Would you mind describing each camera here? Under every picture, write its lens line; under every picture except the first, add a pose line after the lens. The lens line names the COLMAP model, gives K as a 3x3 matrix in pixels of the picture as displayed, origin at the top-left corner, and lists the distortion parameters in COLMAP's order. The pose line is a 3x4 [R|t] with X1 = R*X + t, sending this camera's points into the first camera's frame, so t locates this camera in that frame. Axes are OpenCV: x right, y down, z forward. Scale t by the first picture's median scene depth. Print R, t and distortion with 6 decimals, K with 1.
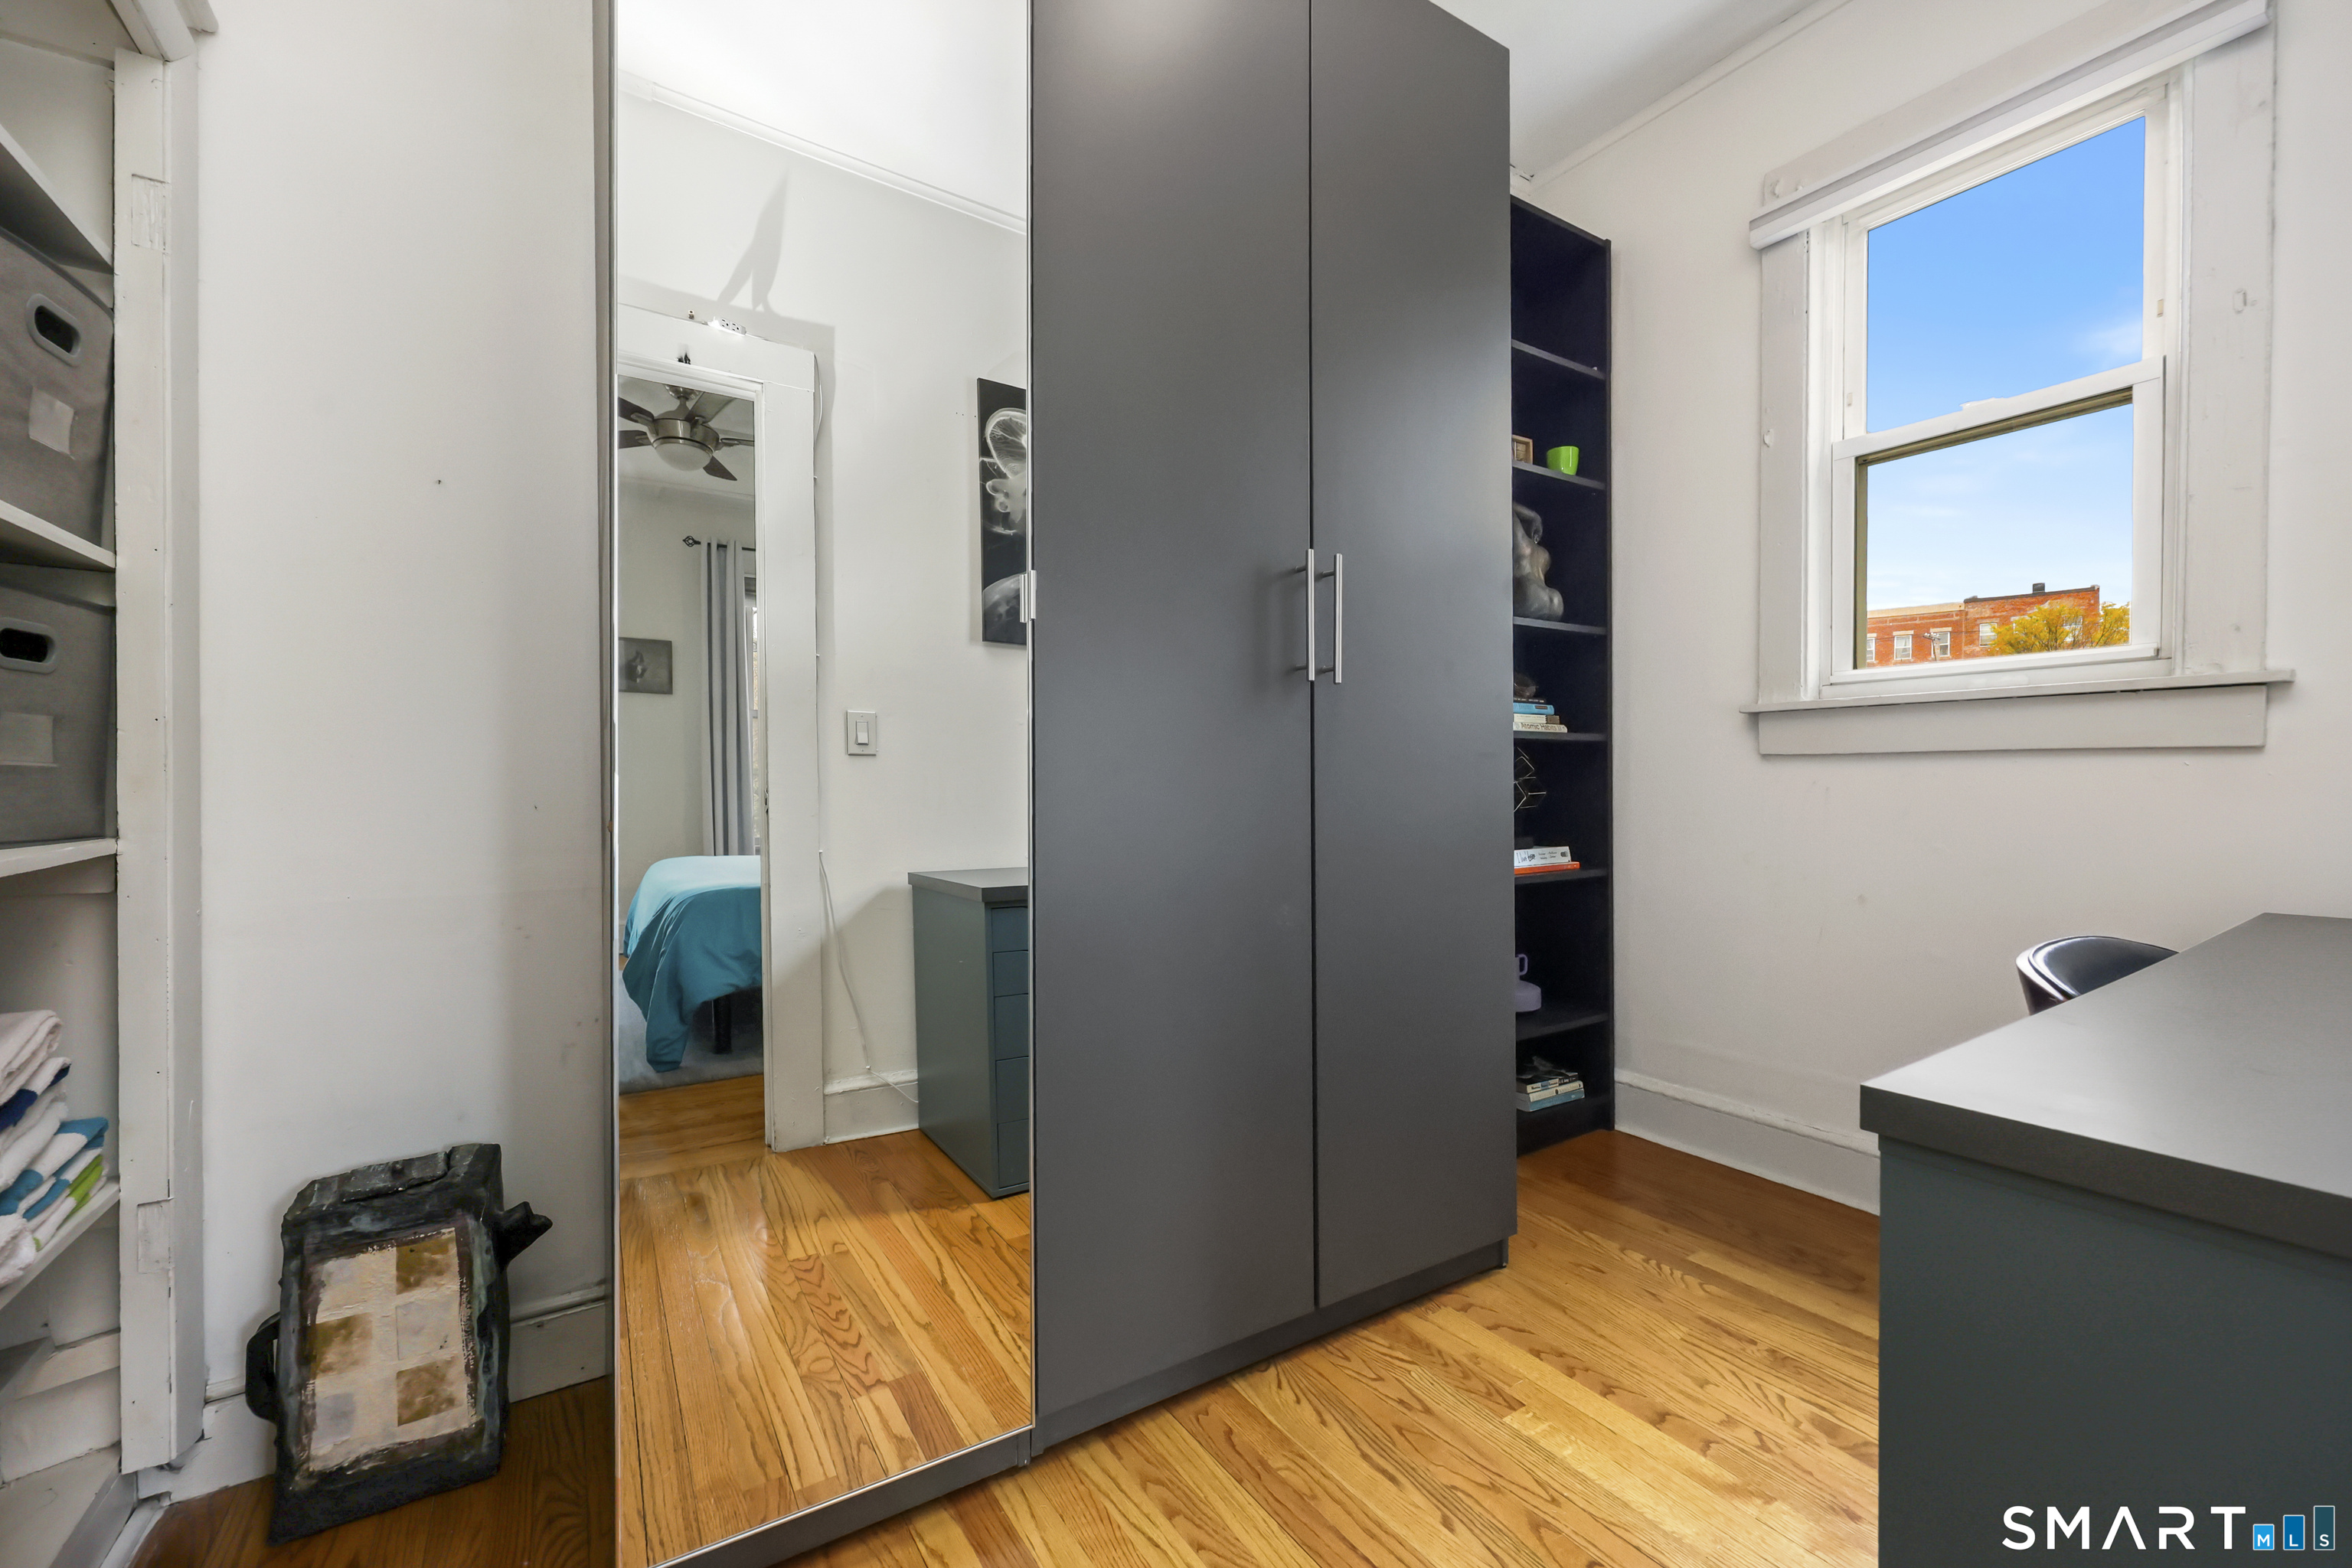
lens RADIAL K [[958.4, 0, 1176.0], [0, 958.4, 784.0], [0, 0, 1]] dist [-0.002299, -0.000239]
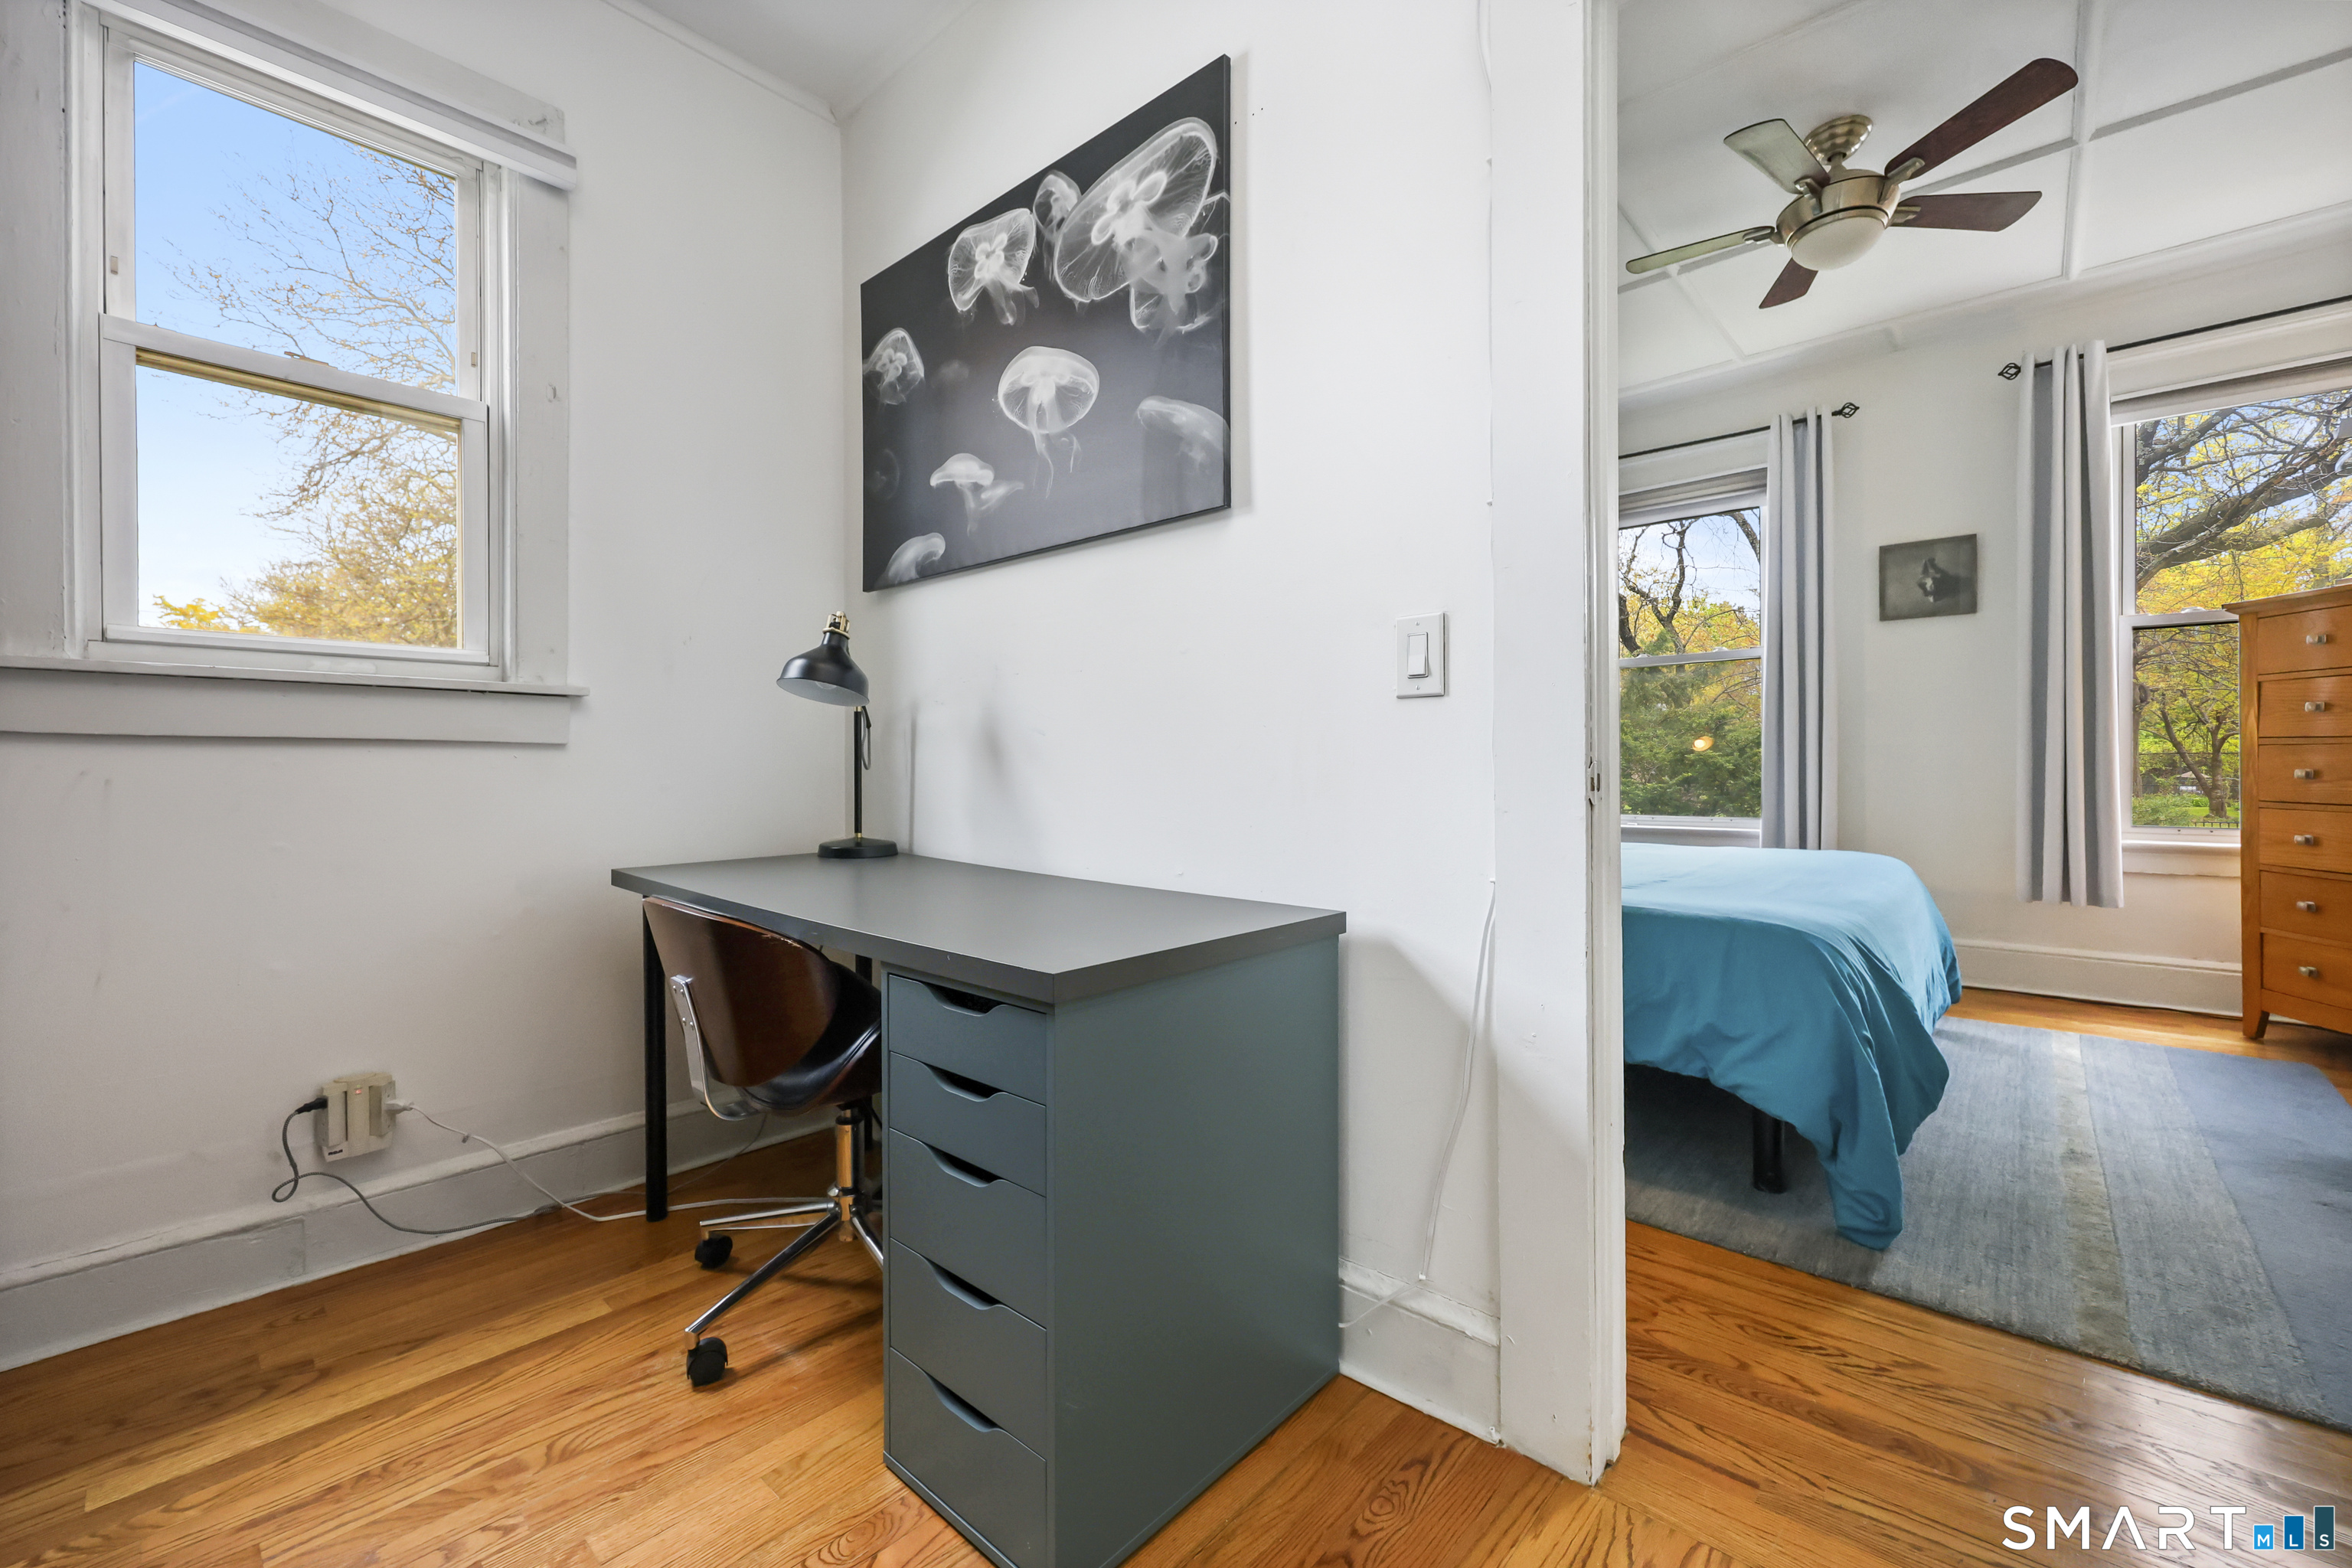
lens RADIAL K [[945.7, 0, 1188.0], [0, 945.7, 771.9], [0, 0, 1]] dist [-0.001704, 0.000072]
pose [[-0.271594, 0.001153, 0.962411, -0.321826], [0.006970, 0.999975, 0.000769, 0.002780], [-0.962387, 0.006917, -0.271596, 0.523850]]
